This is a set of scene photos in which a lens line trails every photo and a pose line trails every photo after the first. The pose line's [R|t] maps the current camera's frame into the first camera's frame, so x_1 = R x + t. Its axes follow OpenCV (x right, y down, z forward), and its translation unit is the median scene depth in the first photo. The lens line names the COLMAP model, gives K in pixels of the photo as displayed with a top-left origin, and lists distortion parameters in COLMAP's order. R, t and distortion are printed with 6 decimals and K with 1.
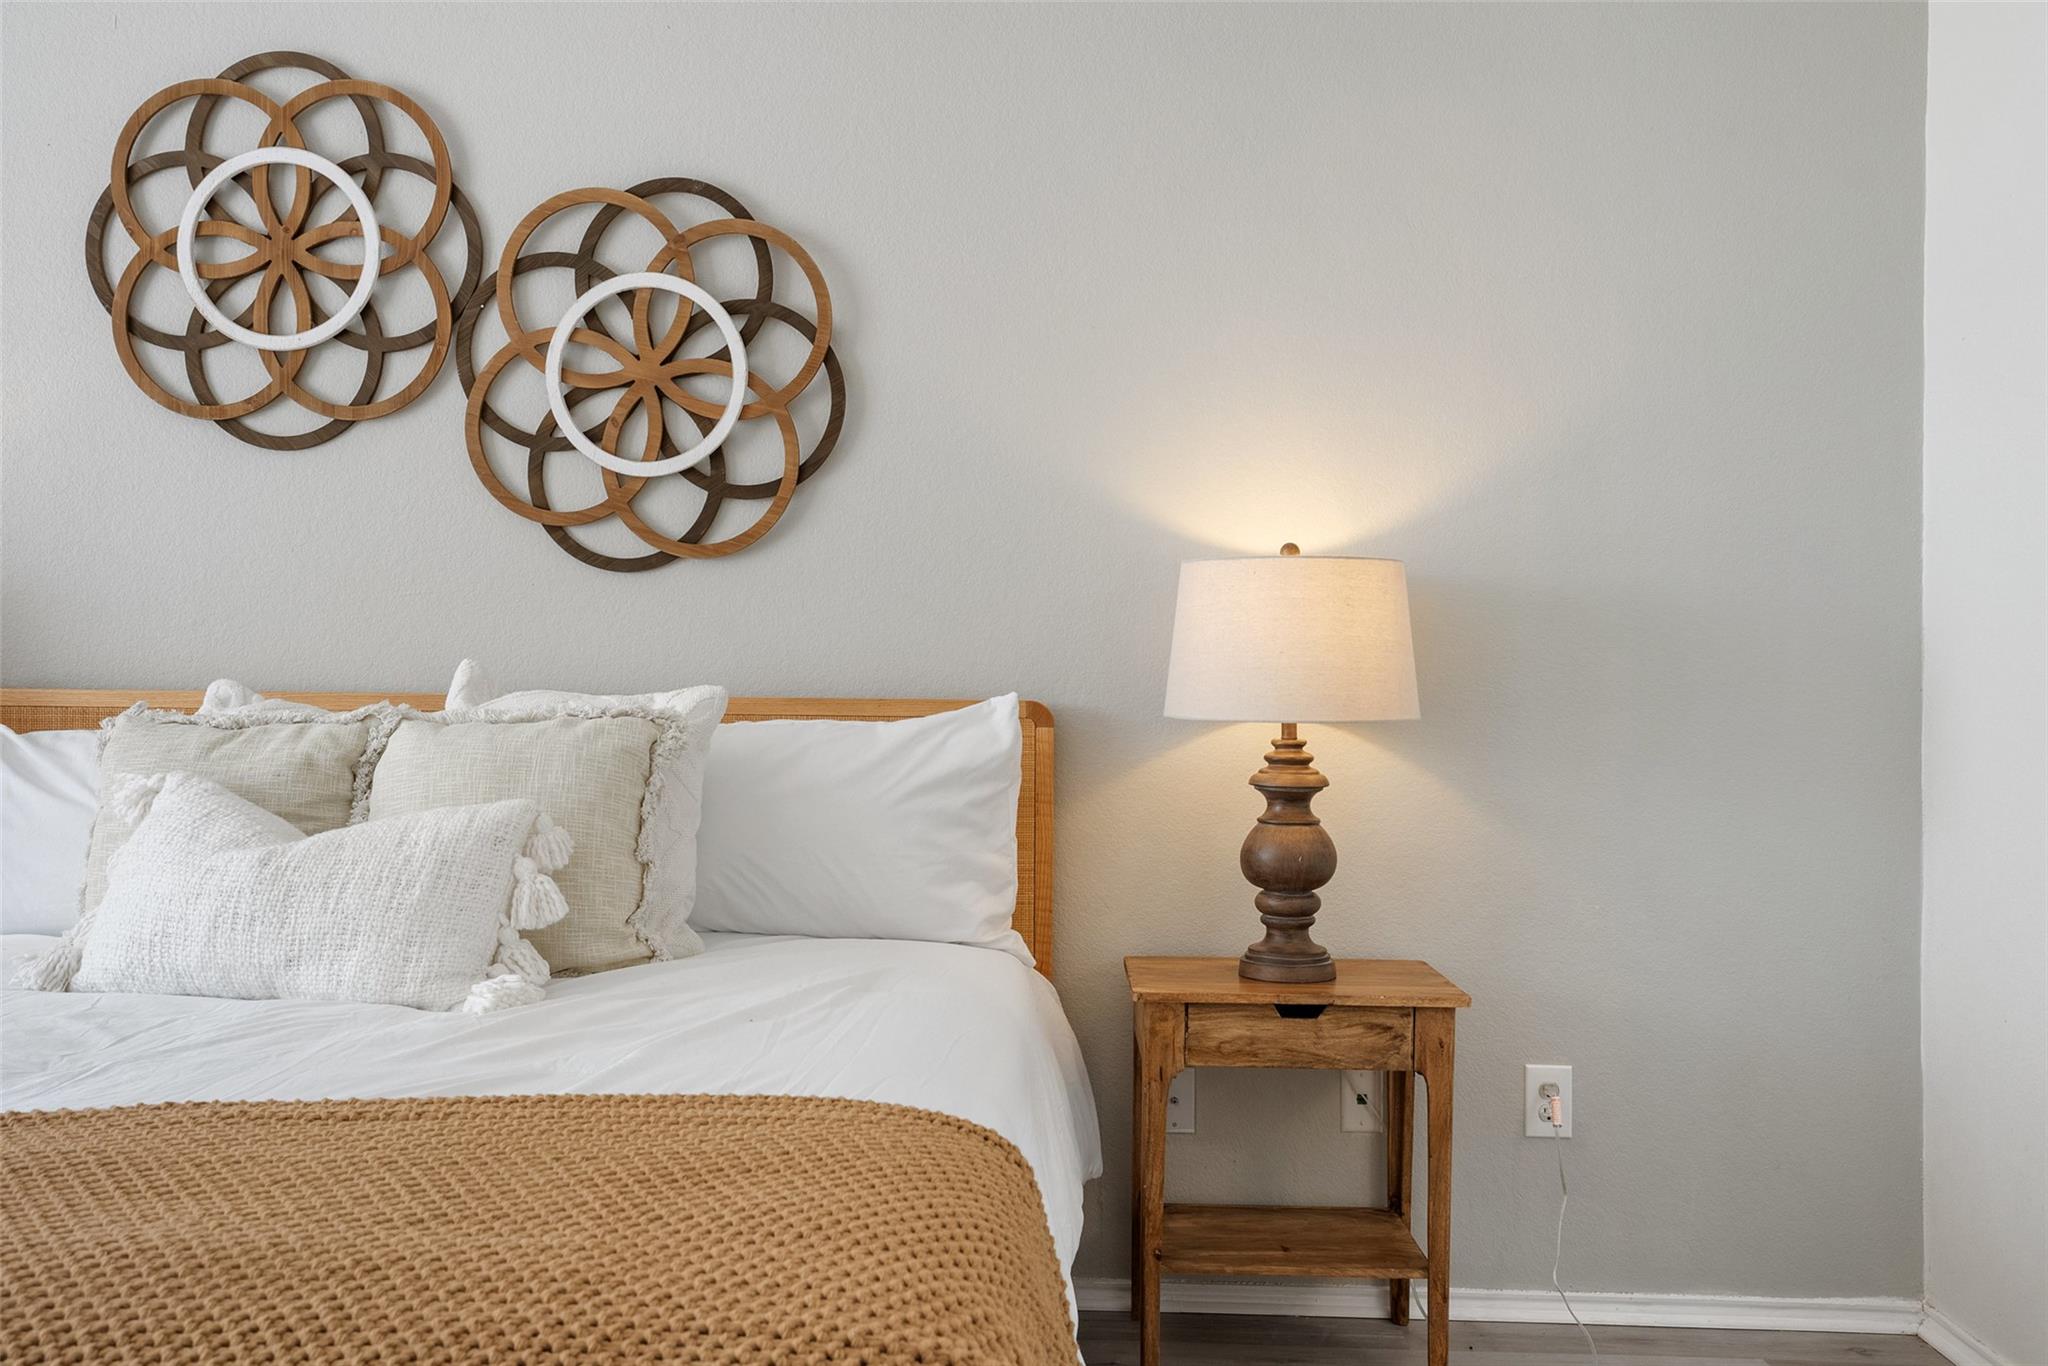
lens RADIAL K [[1789.7, 0, 1026.5], [0, 1789.7, 682.6], [0, 0, 1]] dist [0.002194, 0.038400]
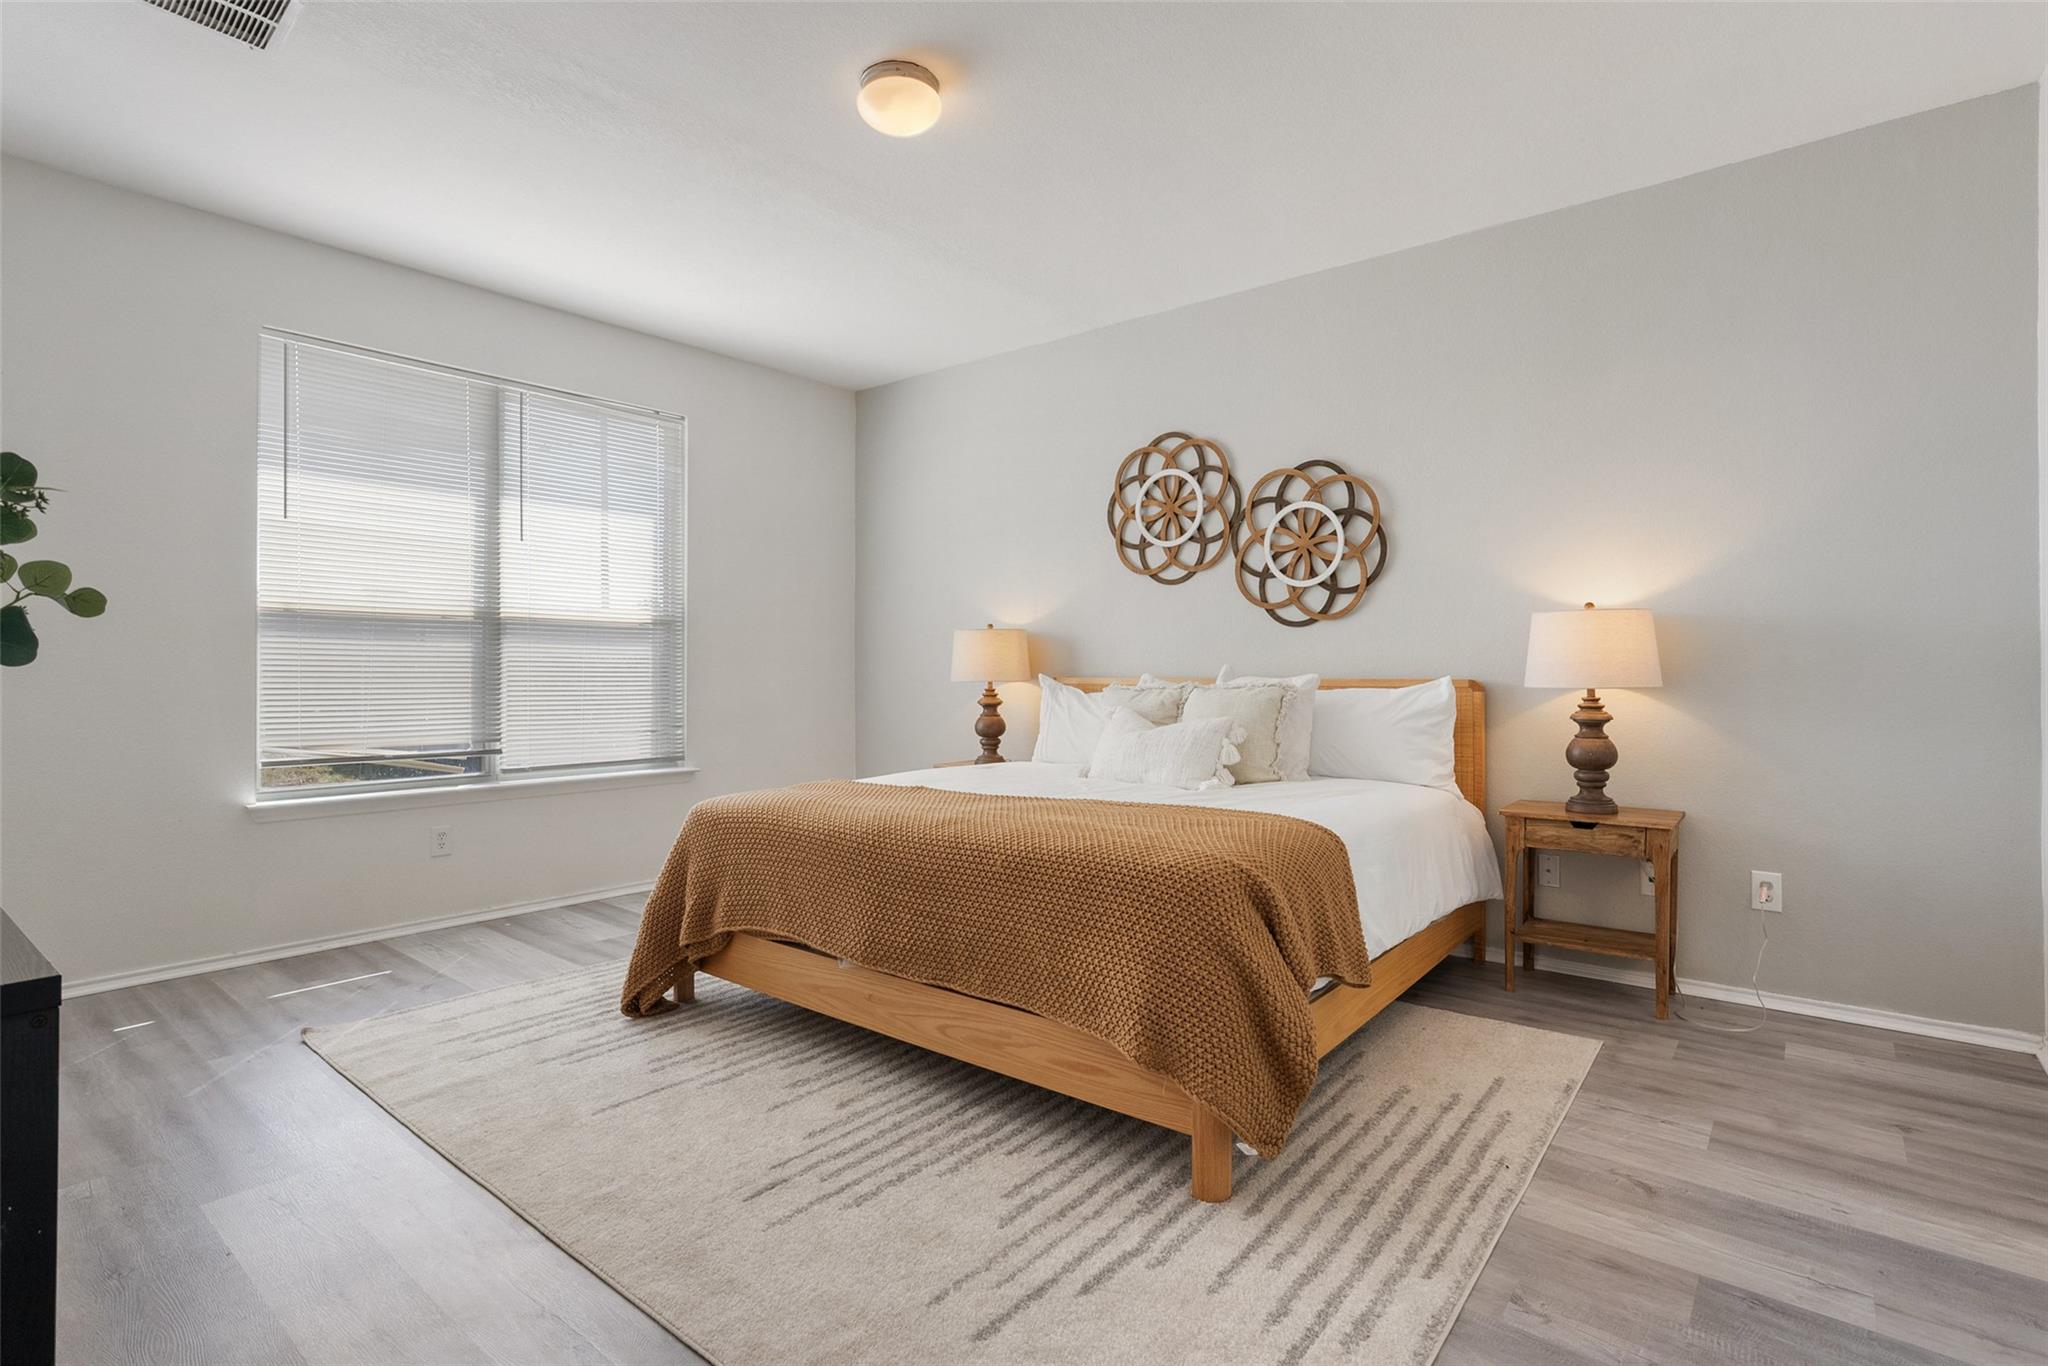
lens RADIAL K [[991.3, 0, 1023.3], [0, 991.3, 681.3], [0, 0, 1]] dist [-0.007454, -0.000027]
pose [[0.797417, -0.005541, -0.603403, 0.287829], [0.009207, 0.999953, 0.002985, 0.003760], [0.603358, -0.007935, 0.797431, -0.282496]]
